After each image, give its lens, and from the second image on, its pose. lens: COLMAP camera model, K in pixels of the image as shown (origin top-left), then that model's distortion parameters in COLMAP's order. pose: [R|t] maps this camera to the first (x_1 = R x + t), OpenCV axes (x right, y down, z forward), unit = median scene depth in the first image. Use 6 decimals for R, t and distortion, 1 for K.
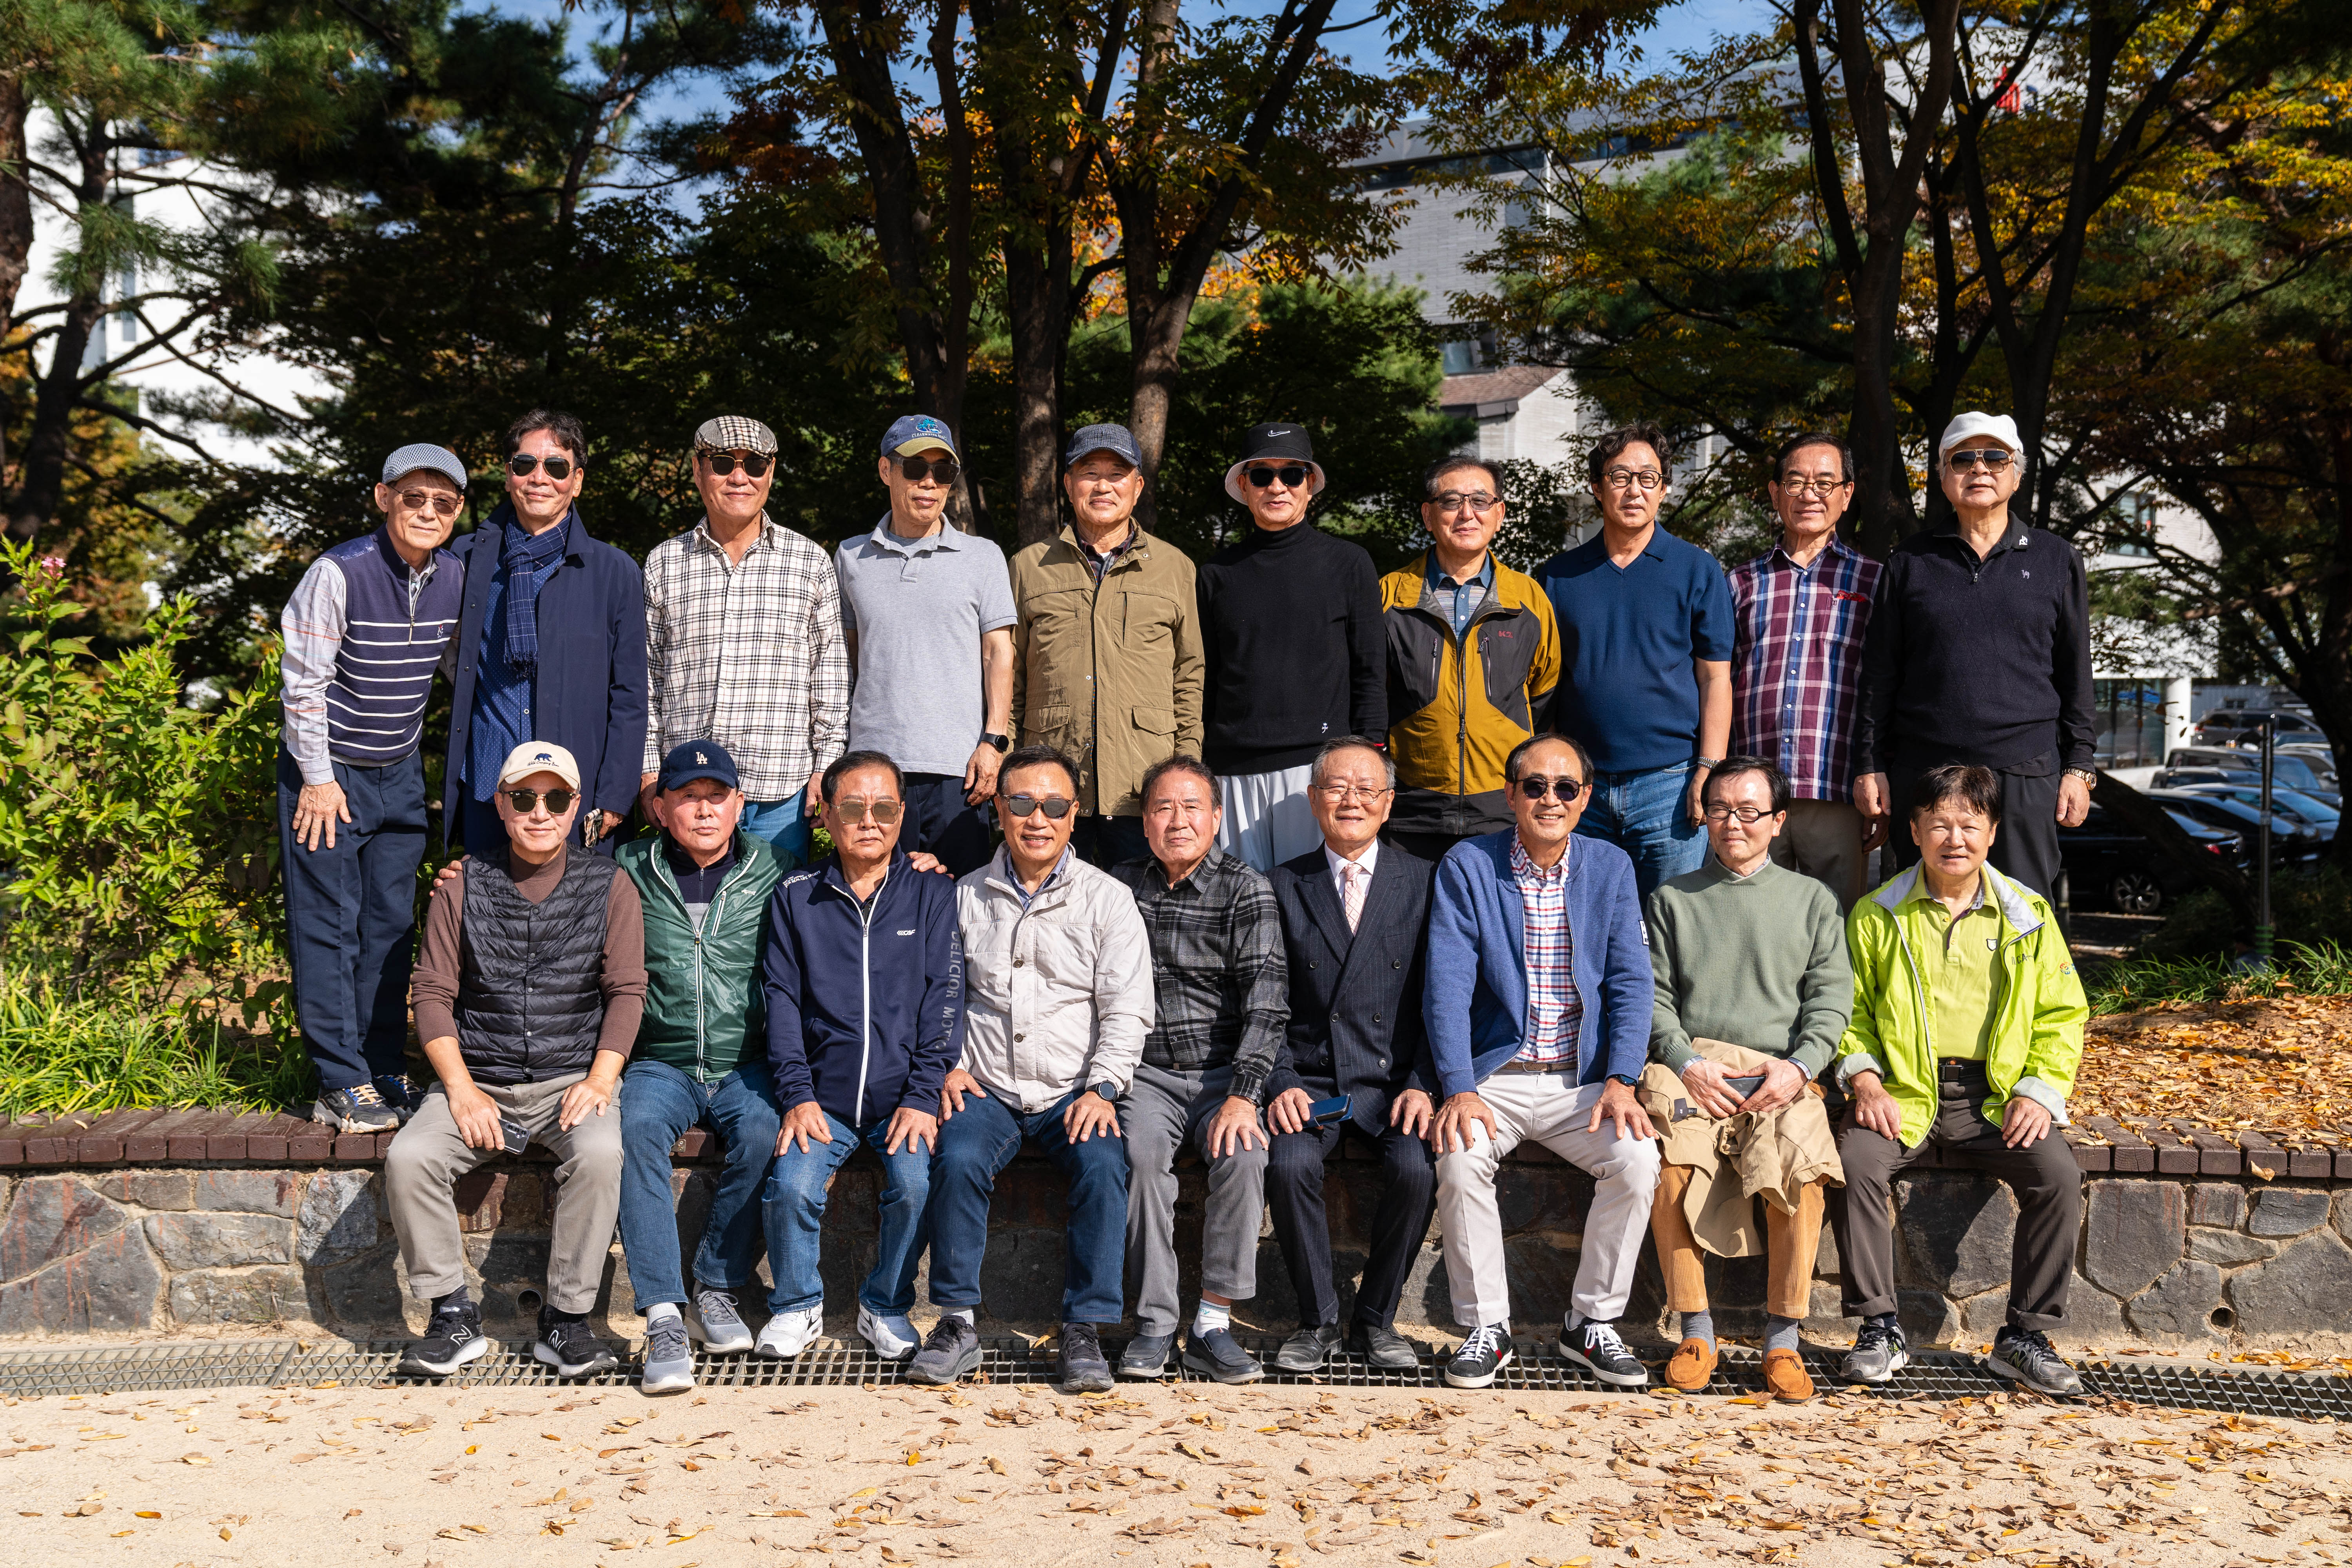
lens RADIAL K [[2337.1, 0, 1186.9], [0, 2337.1, 822.0], [0, 0, 1]] dist [-0.003724, 0.020348]
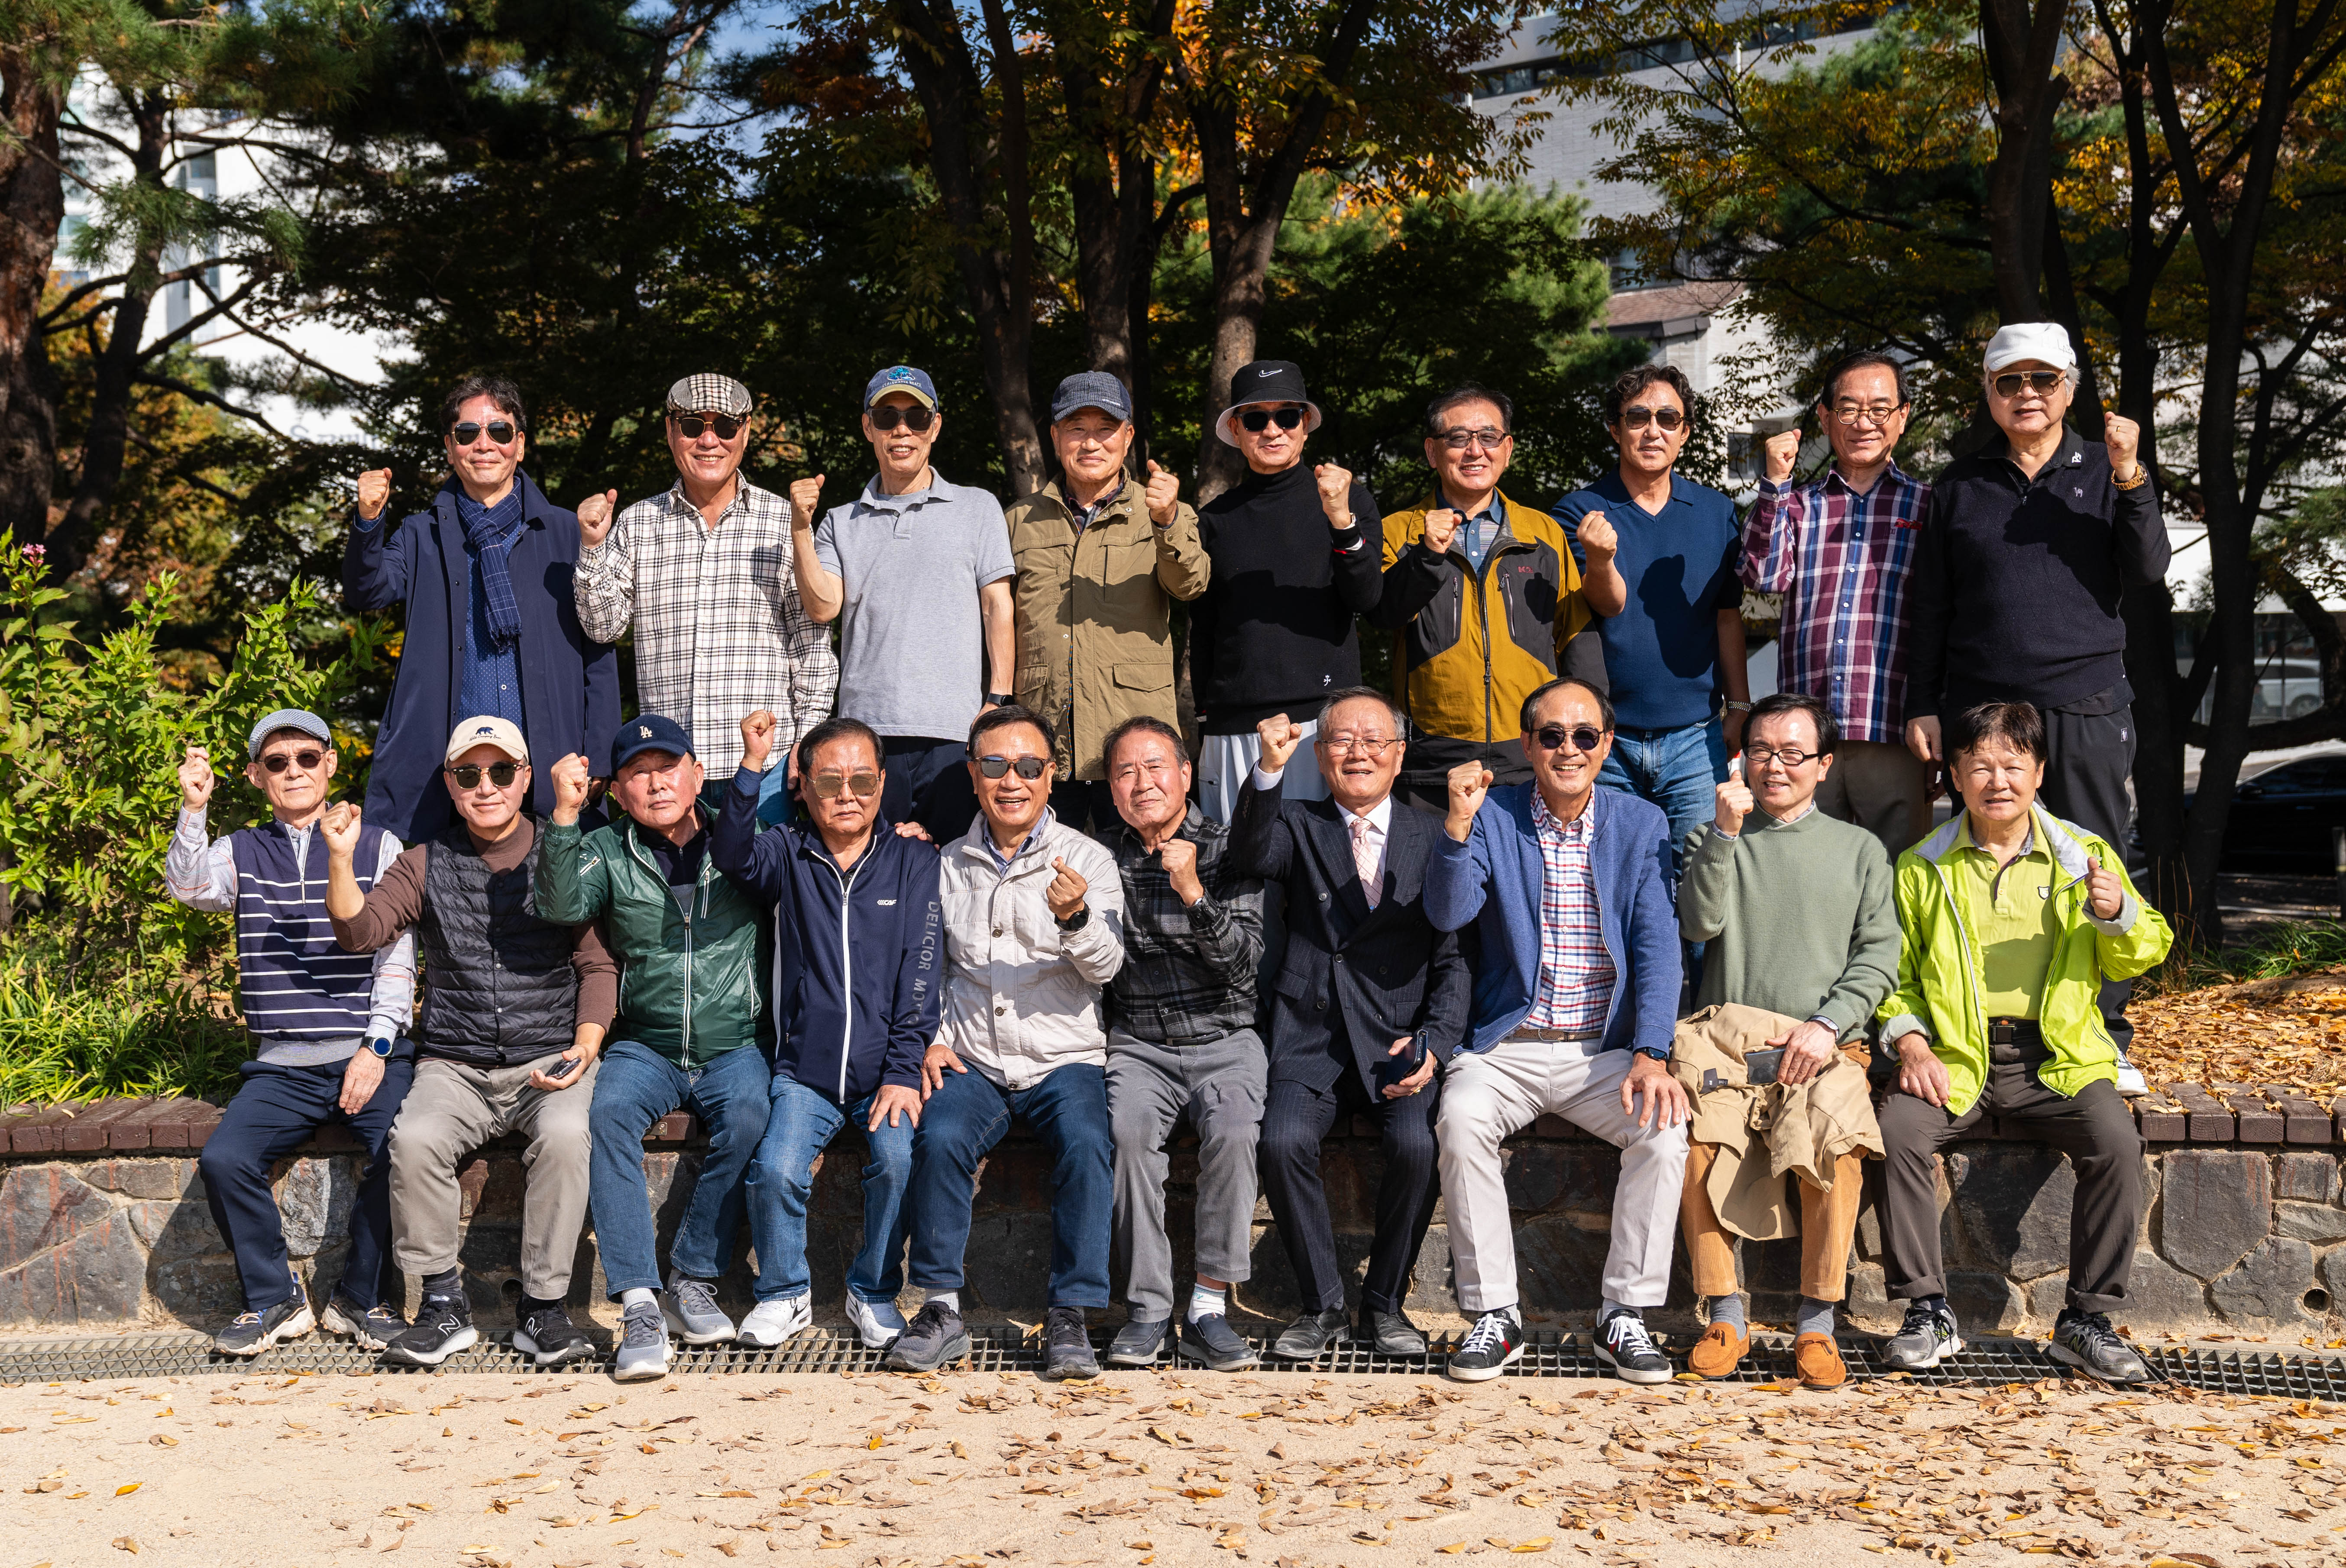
lens RADIAL K [[2629.4, 0, 1173.0], [0, 2629.4, 784.0], [0, 0, 1]] dist [-0.001239, 0.015953]
pose [[0.995733, -0.022336, -0.089532, 0.096539], [0.021693, 0.999731, -0.008156, 0.009037], [0.089690, 0.006179, 0.995951, -0.069893]]
